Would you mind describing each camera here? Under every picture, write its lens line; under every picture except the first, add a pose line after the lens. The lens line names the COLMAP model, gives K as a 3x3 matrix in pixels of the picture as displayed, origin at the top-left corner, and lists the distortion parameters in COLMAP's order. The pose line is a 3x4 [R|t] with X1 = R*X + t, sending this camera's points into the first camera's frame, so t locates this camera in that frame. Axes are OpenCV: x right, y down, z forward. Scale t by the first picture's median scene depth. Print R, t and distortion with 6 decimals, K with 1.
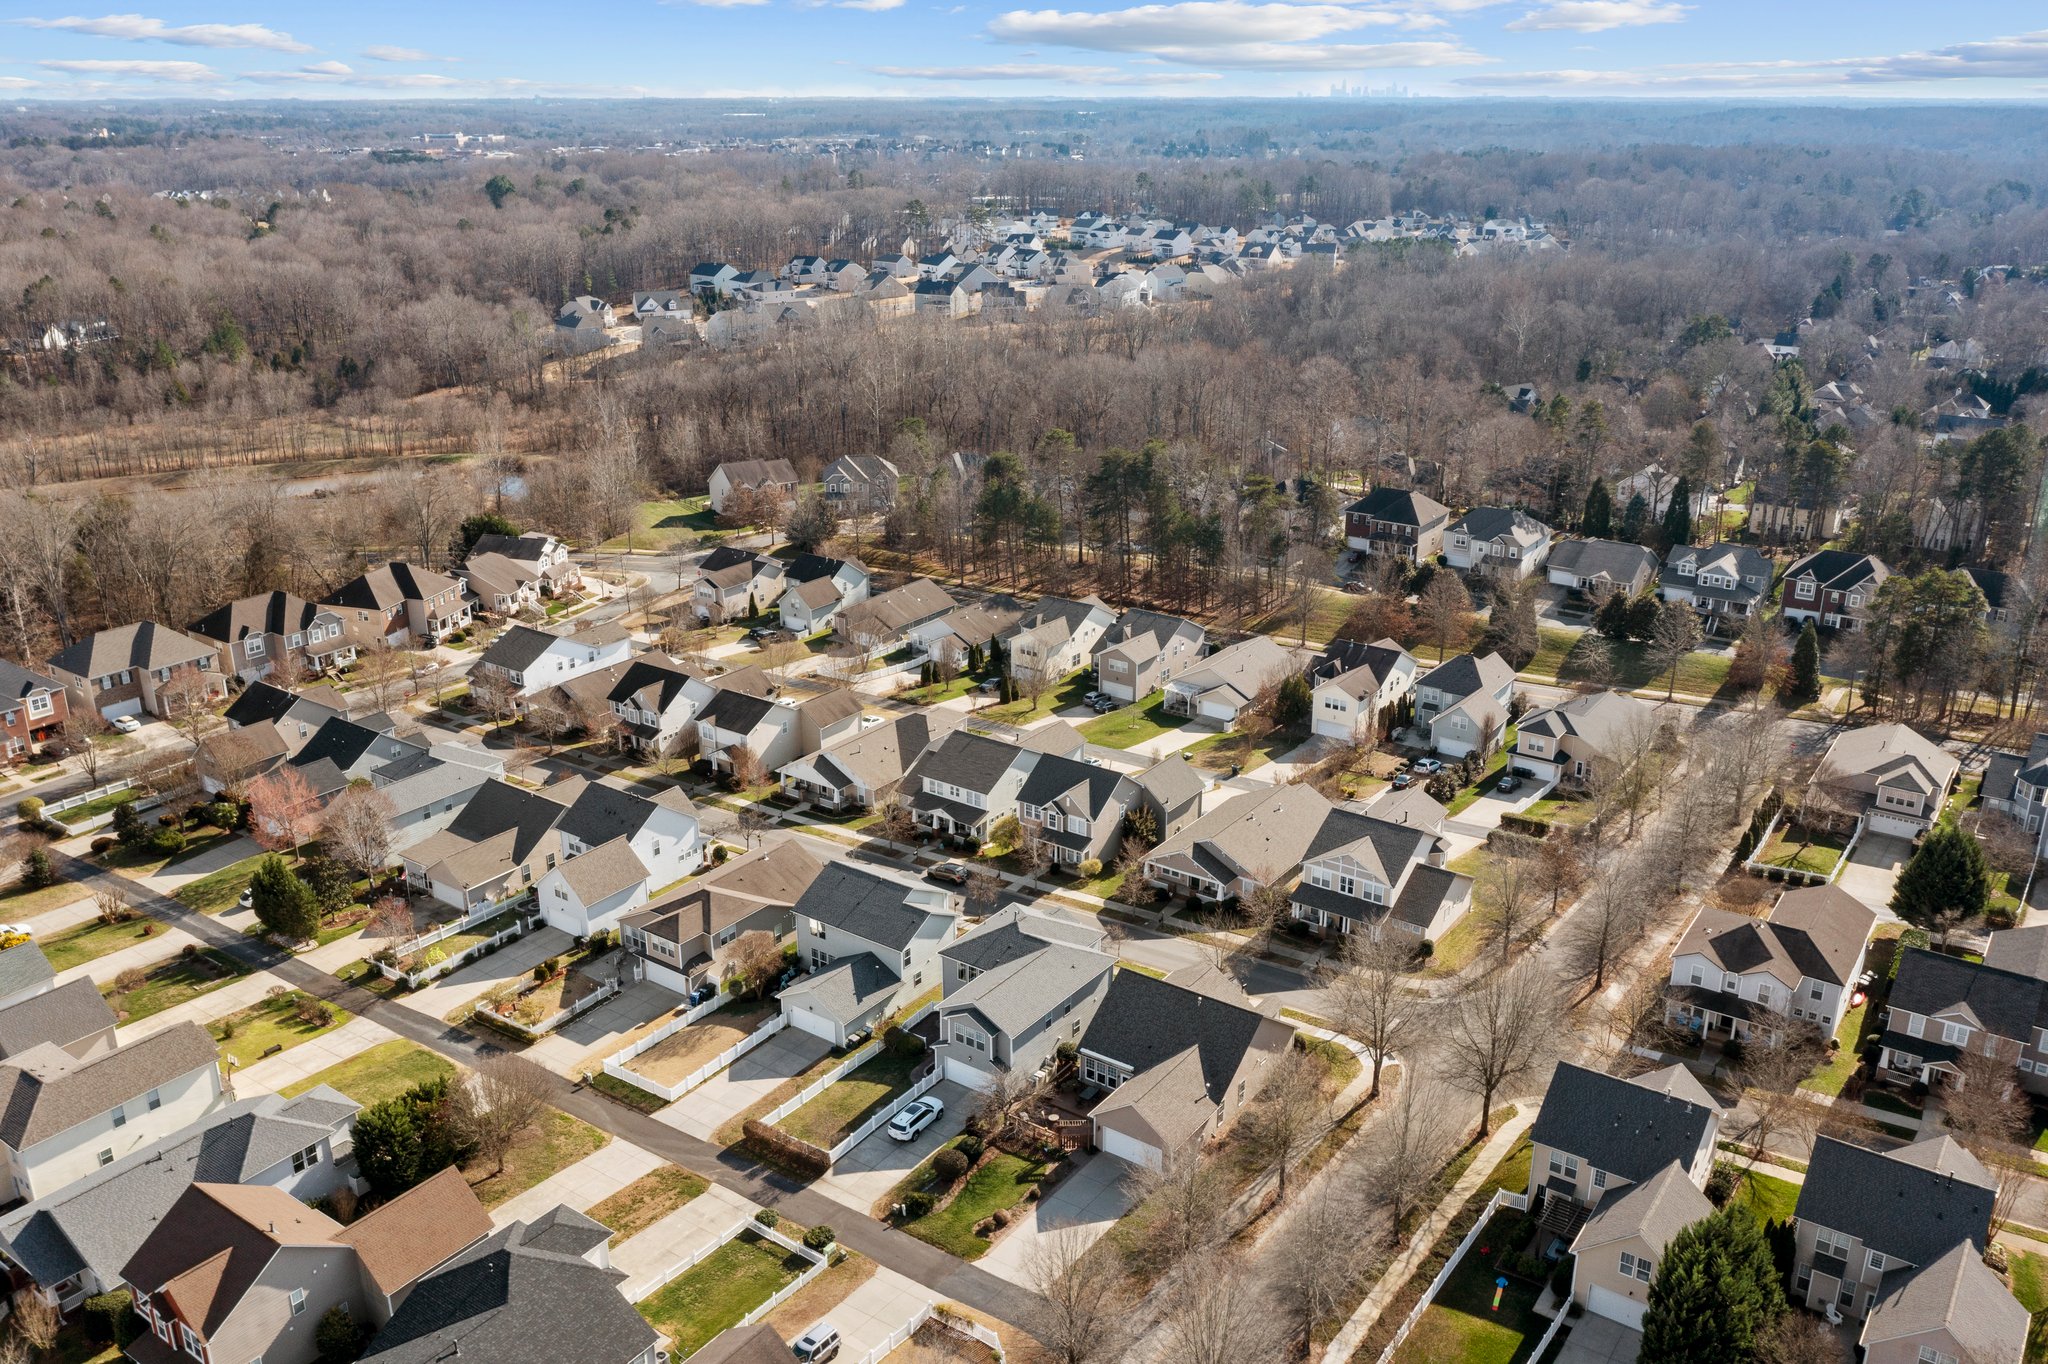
lens RADIAL K [[1652.1, 0, 1024.0], [0, 1652.1, 682.0], [0, 0, 1]] dist [-0.010685, -0.000541]
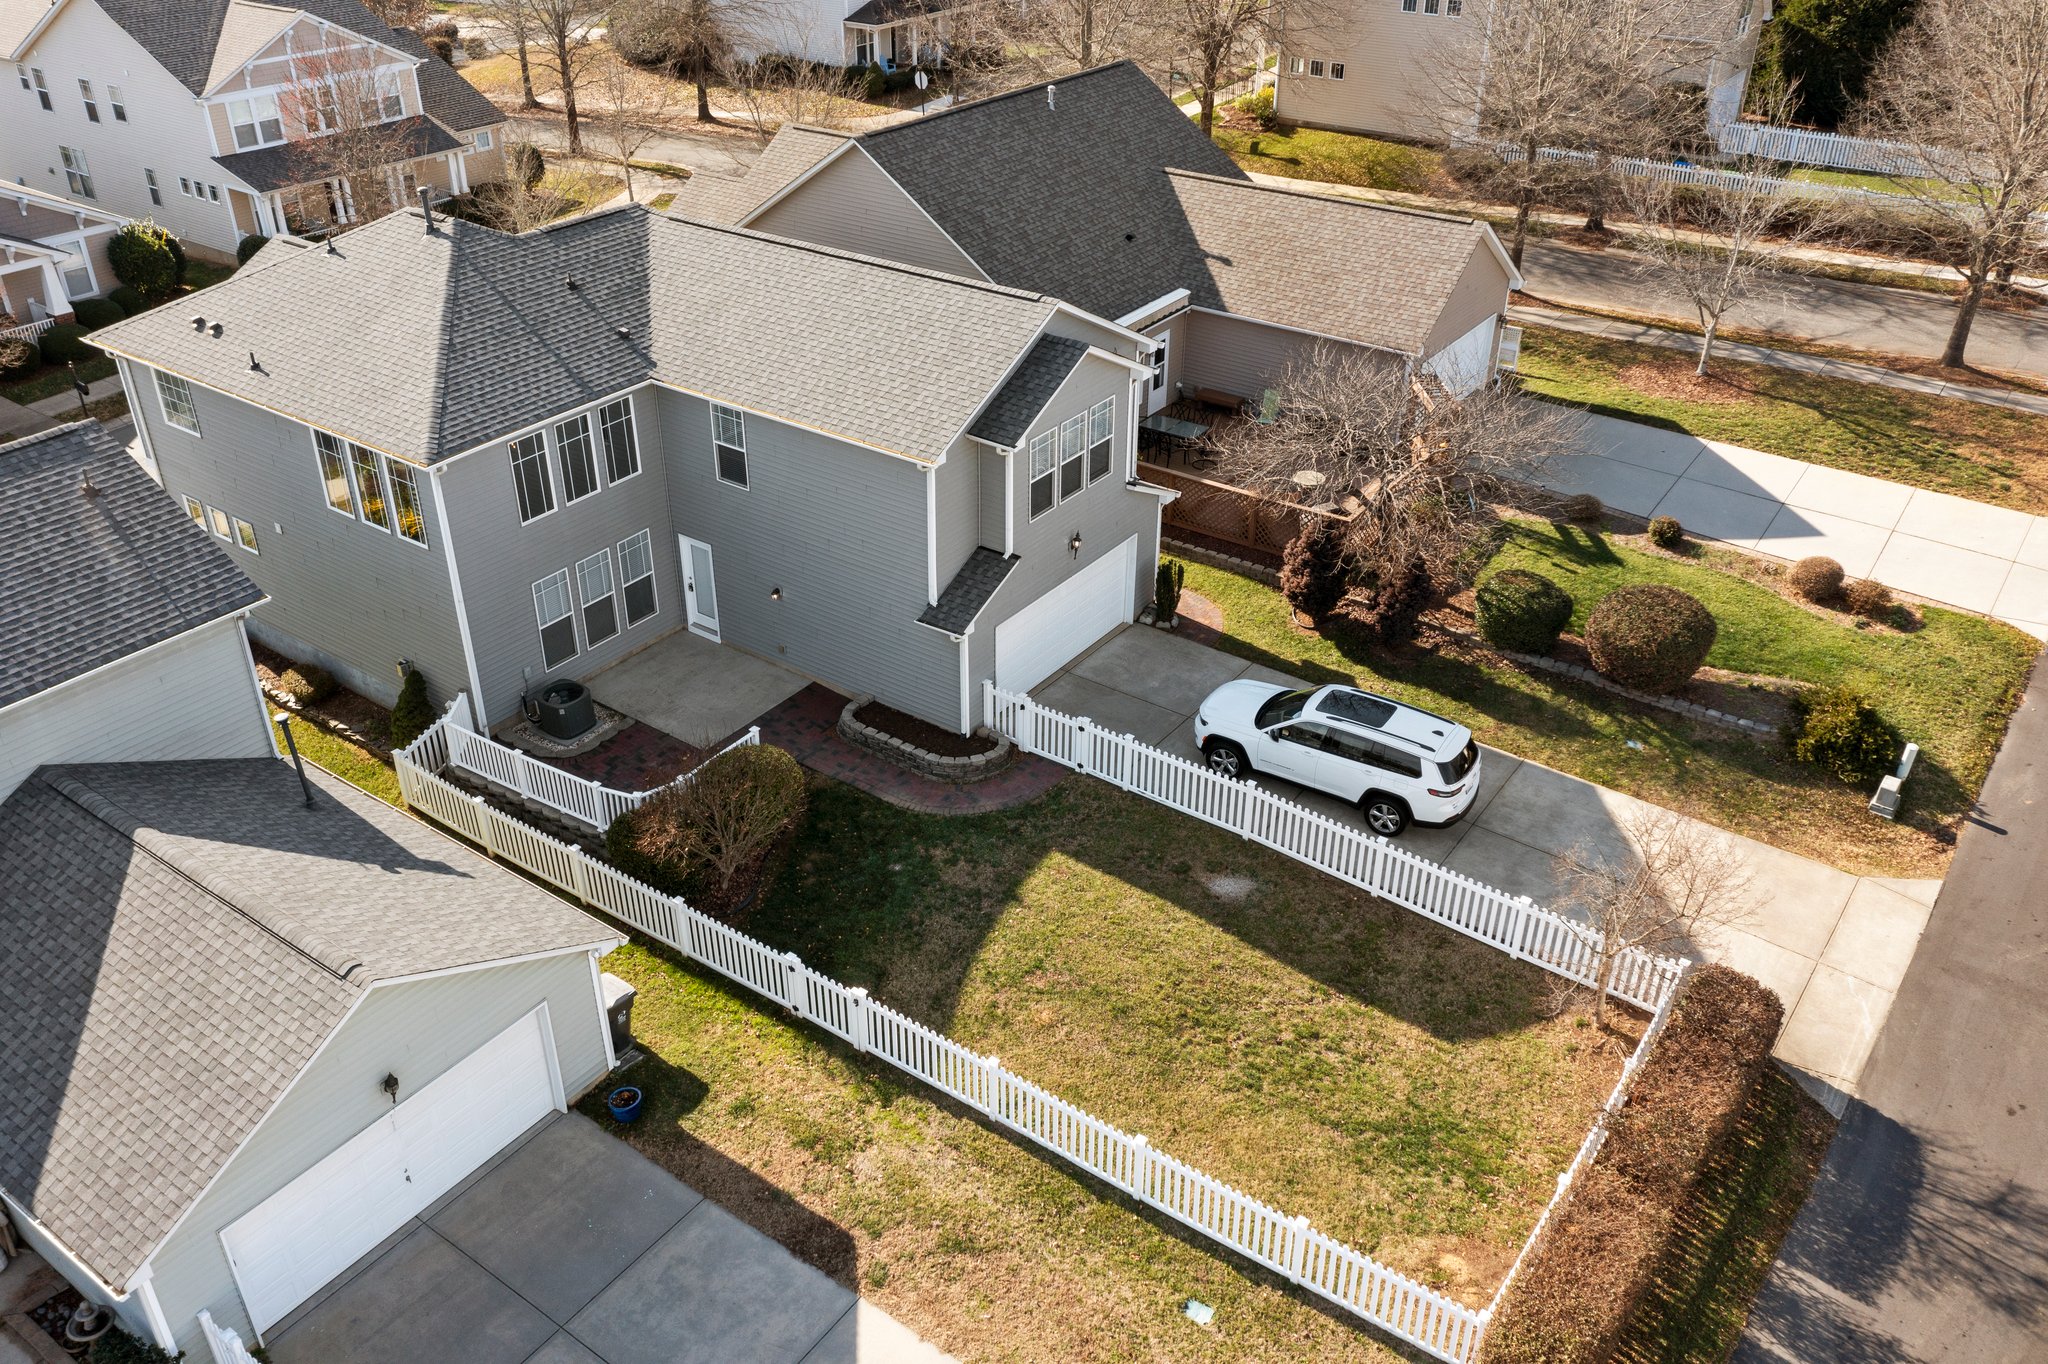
lens RADIAL K [[1621.3, 0, 1024.0], [0, 1621.3, 682.0], [0, 0, 1]] dist [-0.016173, -0.002475]
pose [[-0.010580, -0.513868, 0.857804, -0.175173], [0.331709, 0.807473, 0.487808, 0.082672], [-0.943323, 0.289702, 0.161911, 0.663717]]
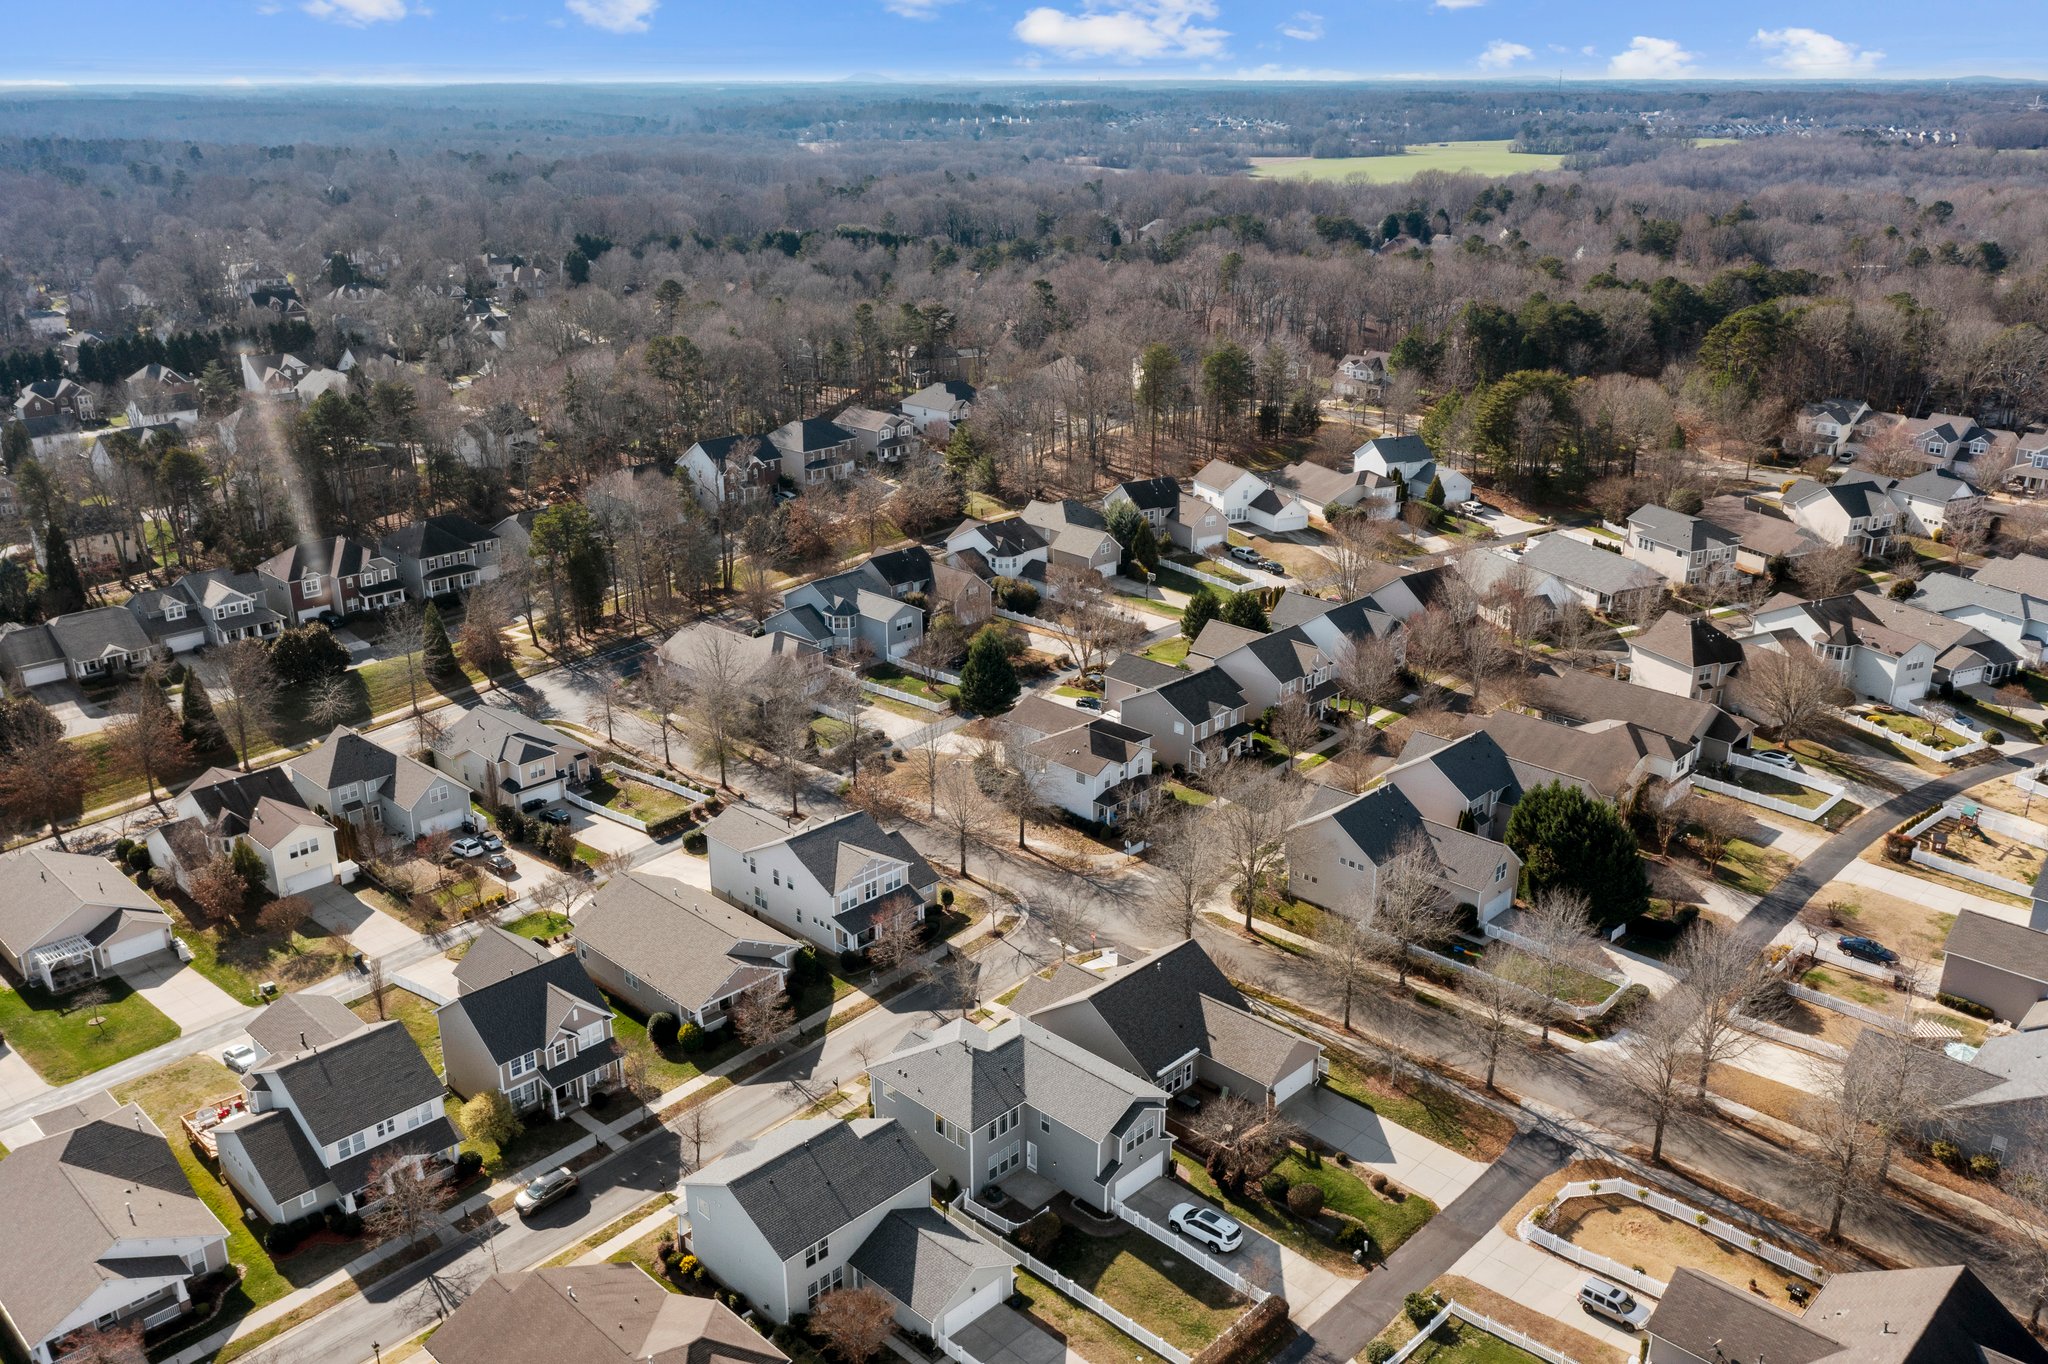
lens RADIAL K [[1663.3, 0, 1034.2], [0, 1663.3, 683.6], [0, 0, 1]] dist [-0.016668, 0.011941]
pose [[0.138314, -0.335252, 0.931920, -0.536341], [0.329687, 0.902884, 0.275875, -0.181867], [-0.933903, 0.269085, 0.235410, 0.528552]]
